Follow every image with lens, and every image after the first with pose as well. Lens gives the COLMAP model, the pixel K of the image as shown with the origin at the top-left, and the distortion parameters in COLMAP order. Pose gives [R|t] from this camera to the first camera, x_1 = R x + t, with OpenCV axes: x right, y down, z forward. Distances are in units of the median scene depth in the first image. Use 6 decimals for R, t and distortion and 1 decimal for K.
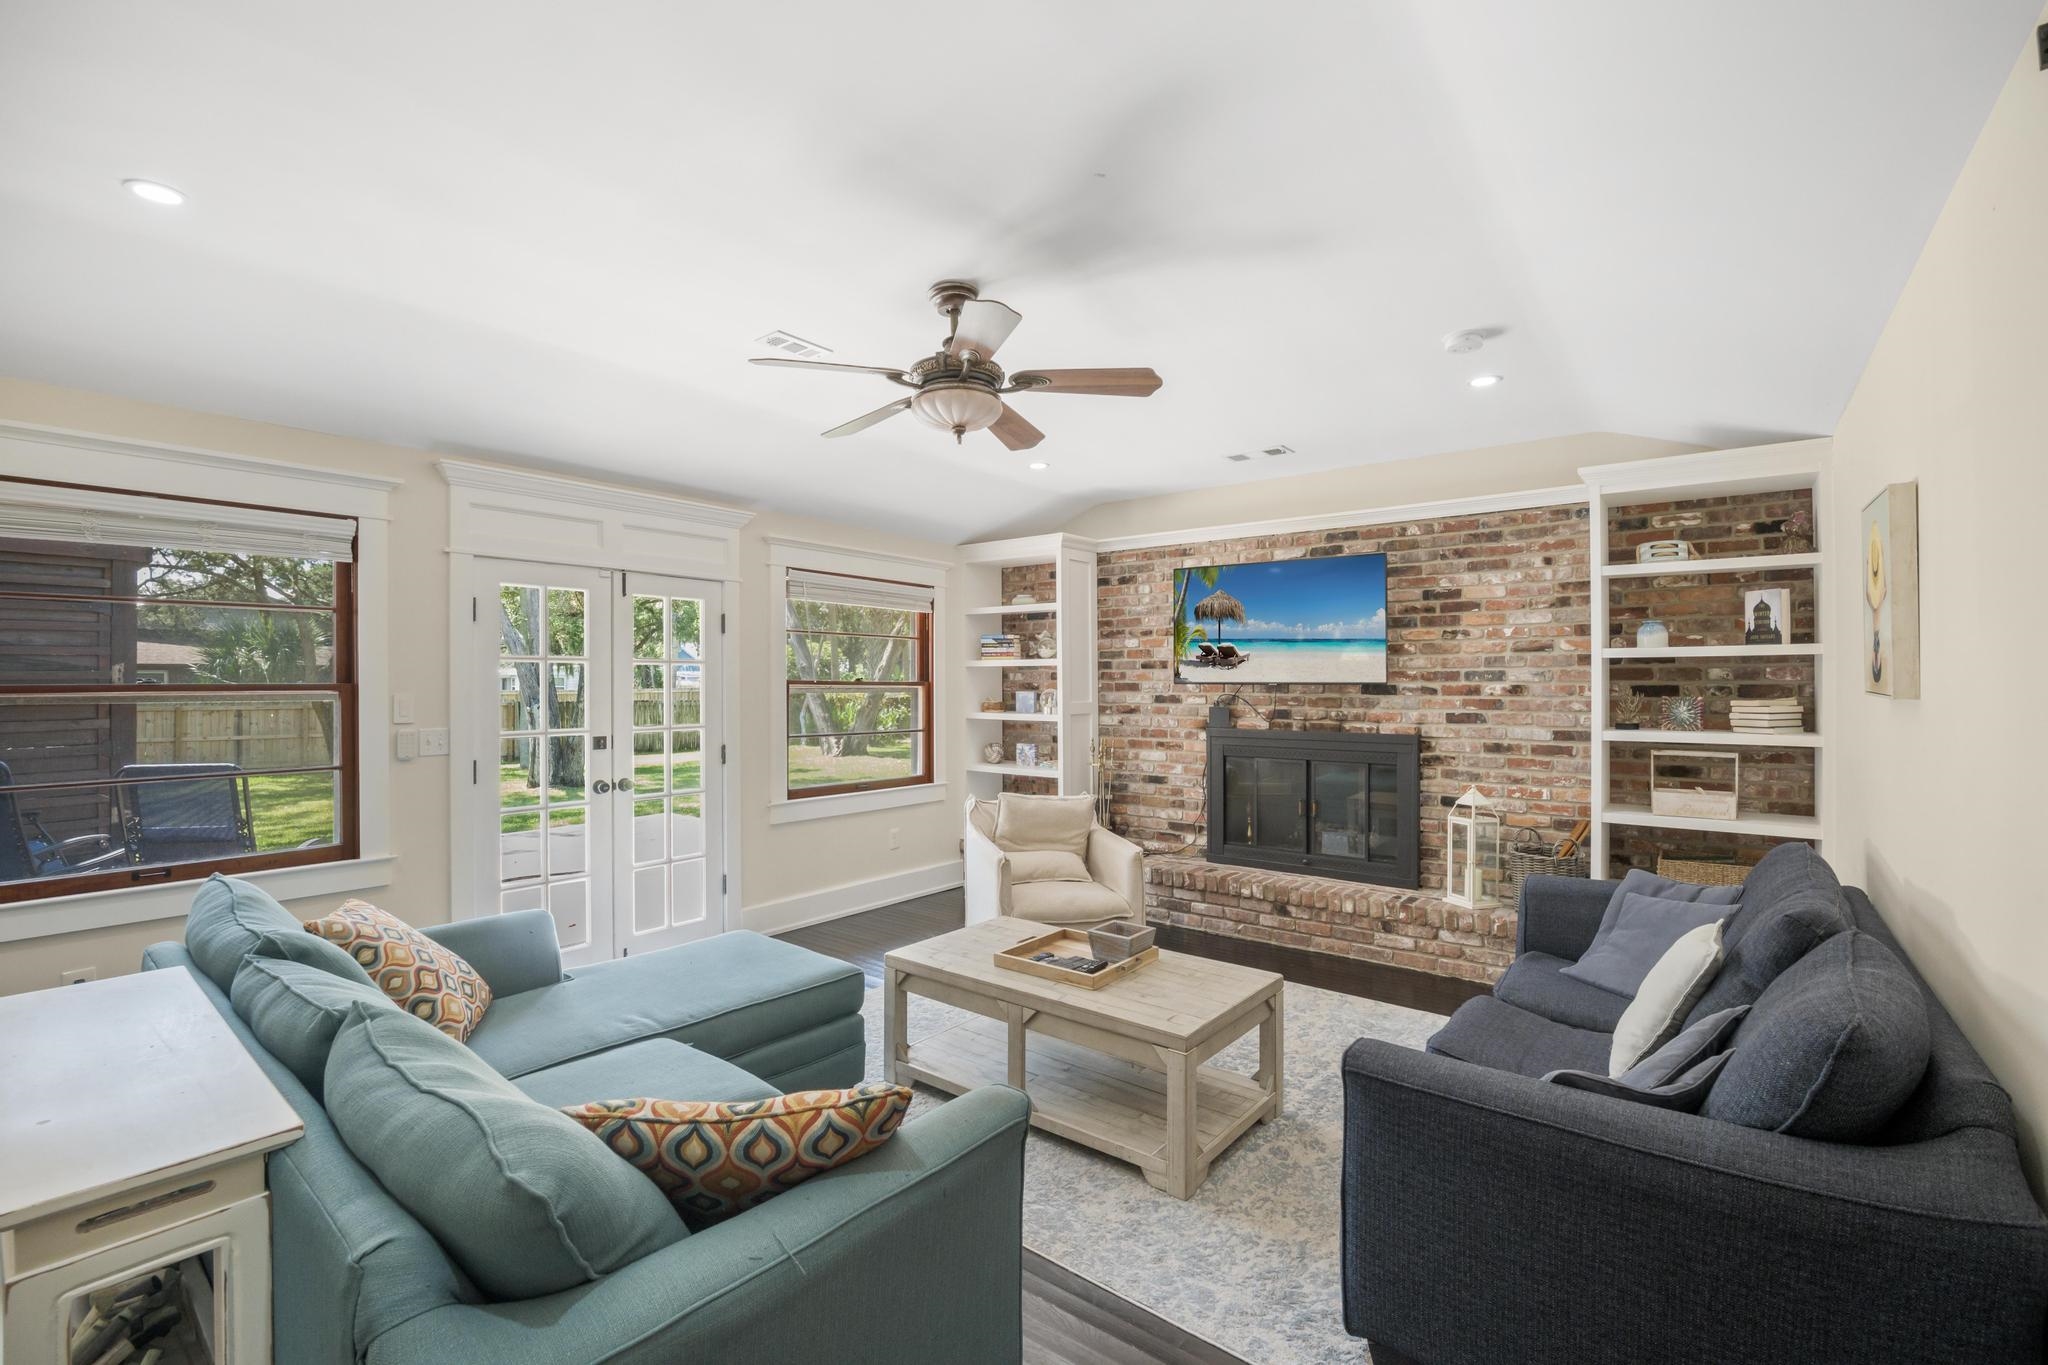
lens RADIAL K [[888.2, 0, 1030.2], [0, 888.2, 681.9], [0, 0, 1]] dist [-0.015977, 0.001258]
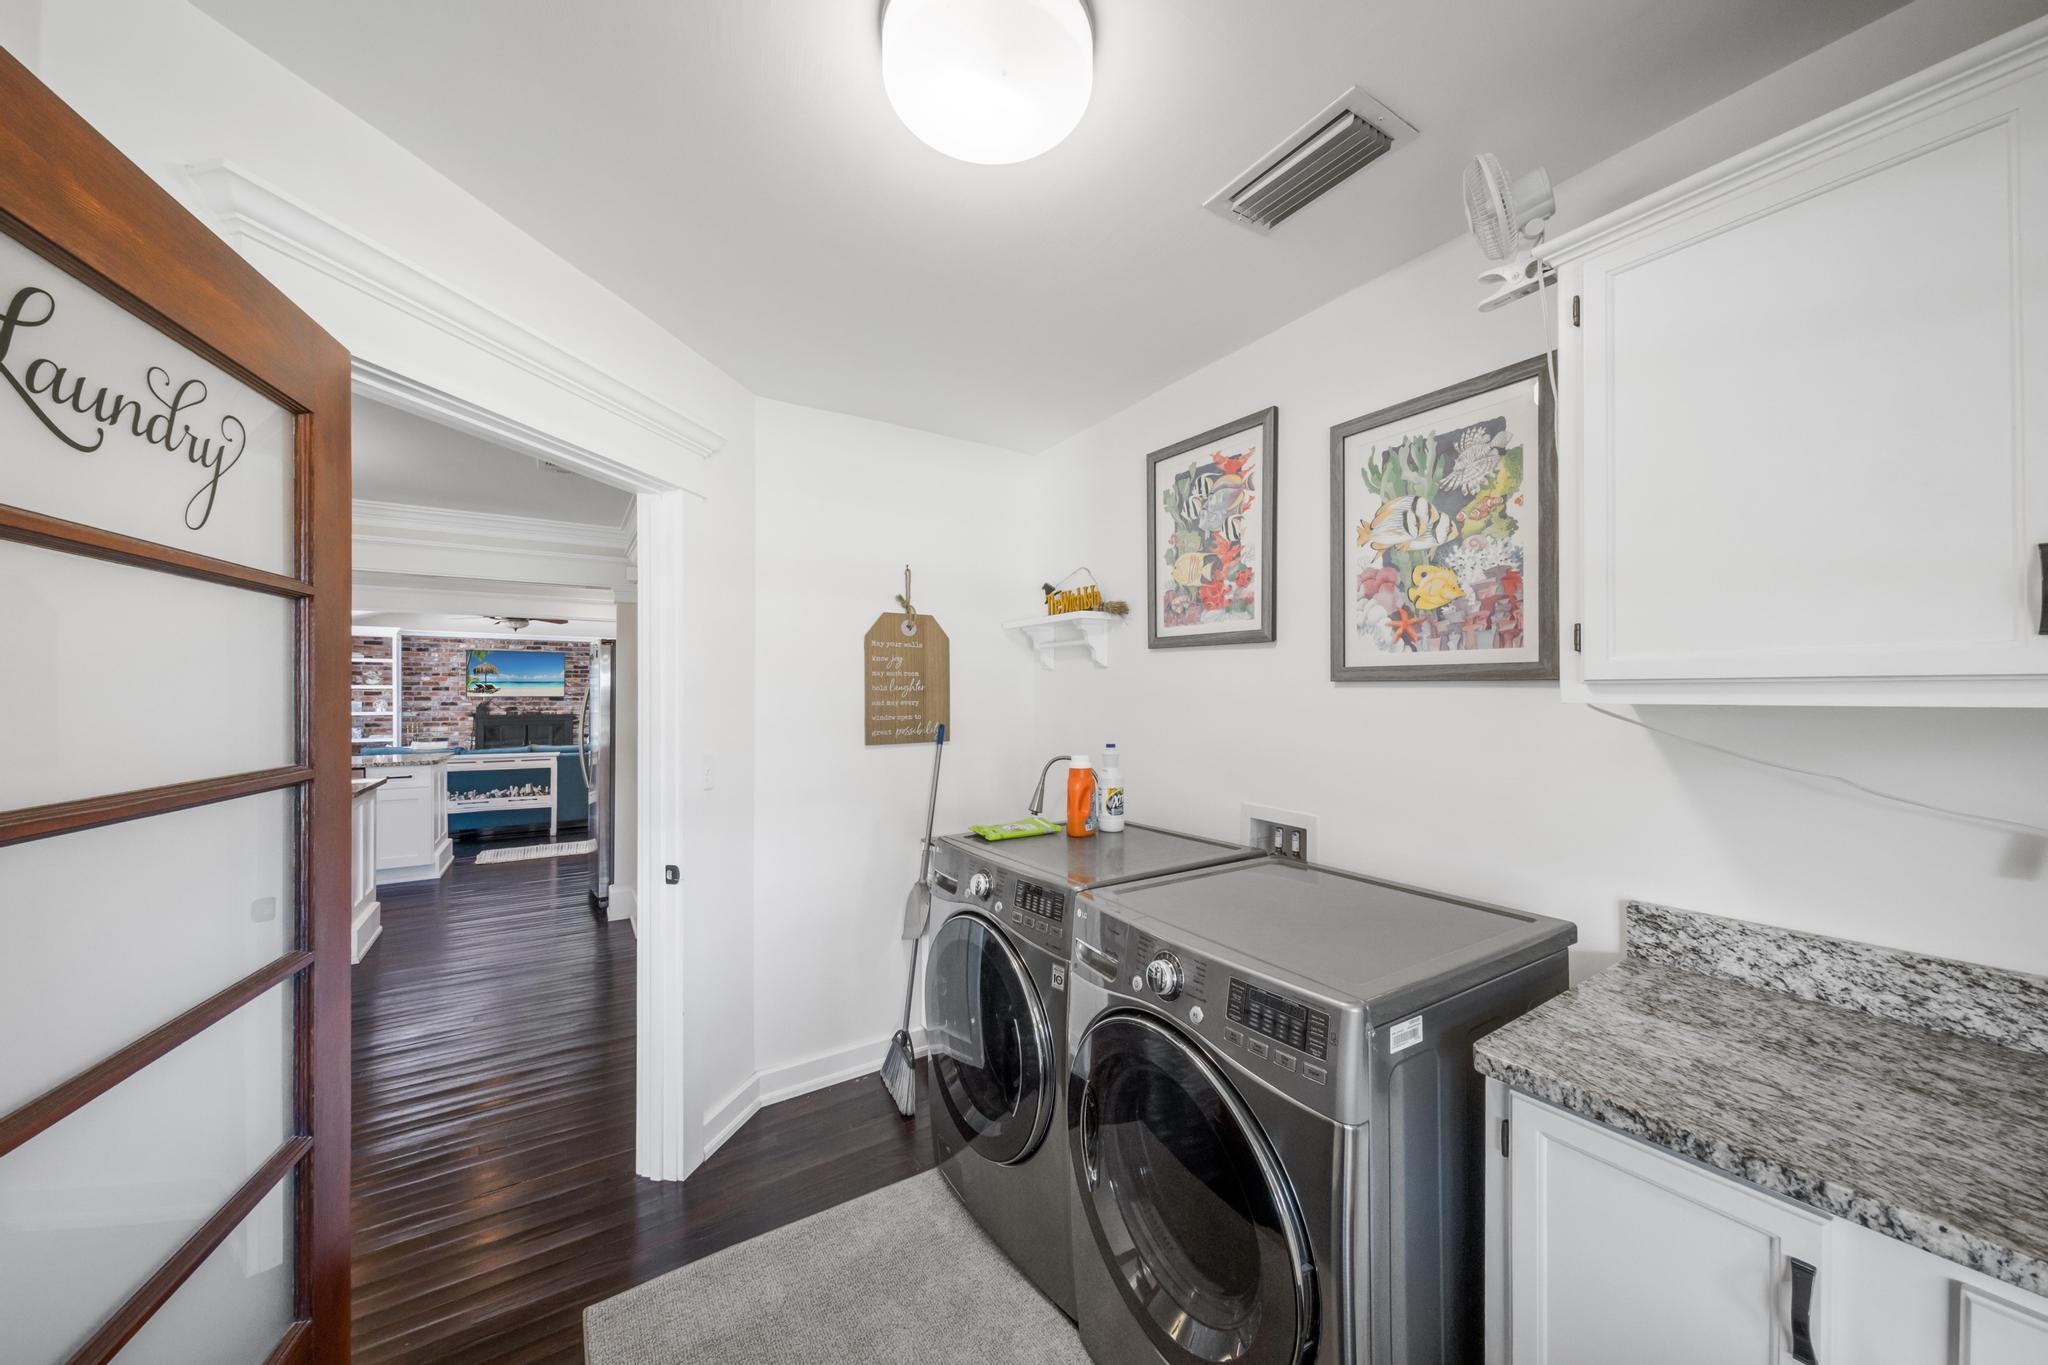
lens RADIAL K [[717.5, 0, 1037.4], [0, 717.5, 695.1], [0, 0, 1]] dist [-0.003540, -0.000661]
pose [[0.313155, 0.002977, 0.949697, -1.379992], [0.001669, 0.999992, -0.003685, 0.007788], [-0.949701, 0.002739, 0.313148, -1.257972]]
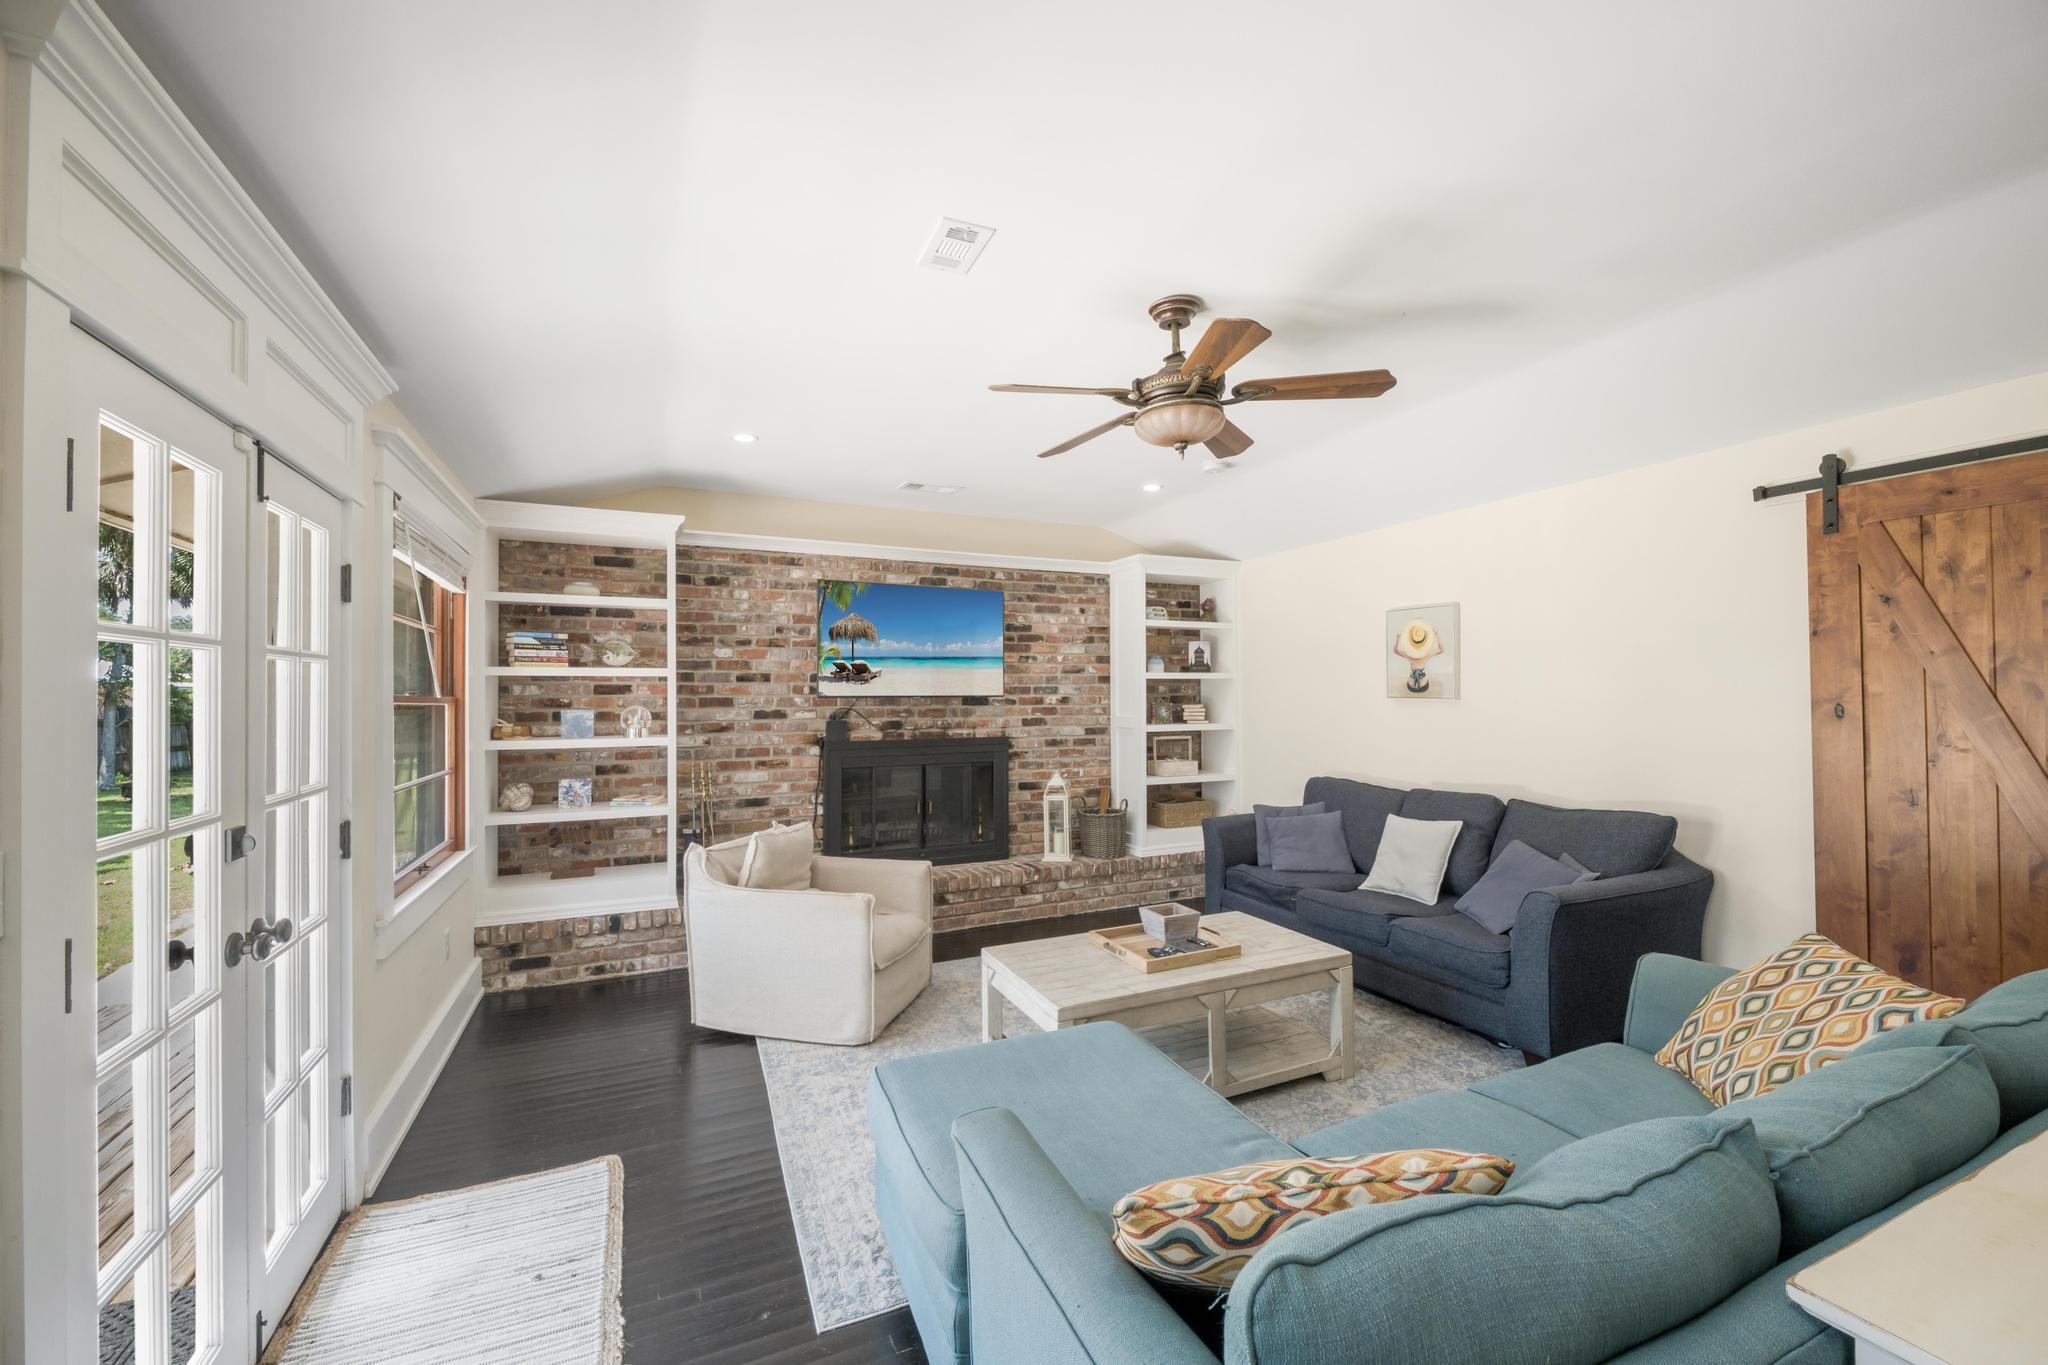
lens RADIAL K [[813.0, 0, 1034.8], [0, 813.0, 682.6], [0, 0, 1]] dist [0.000189, -0.003471]
pose [[0.450962, 0.011671, 0.892467, -0.593640], [0.005722, 0.999856, -0.015967, 0.001339], [-0.892525, 0.012307, 0.450831, 0.442993]]
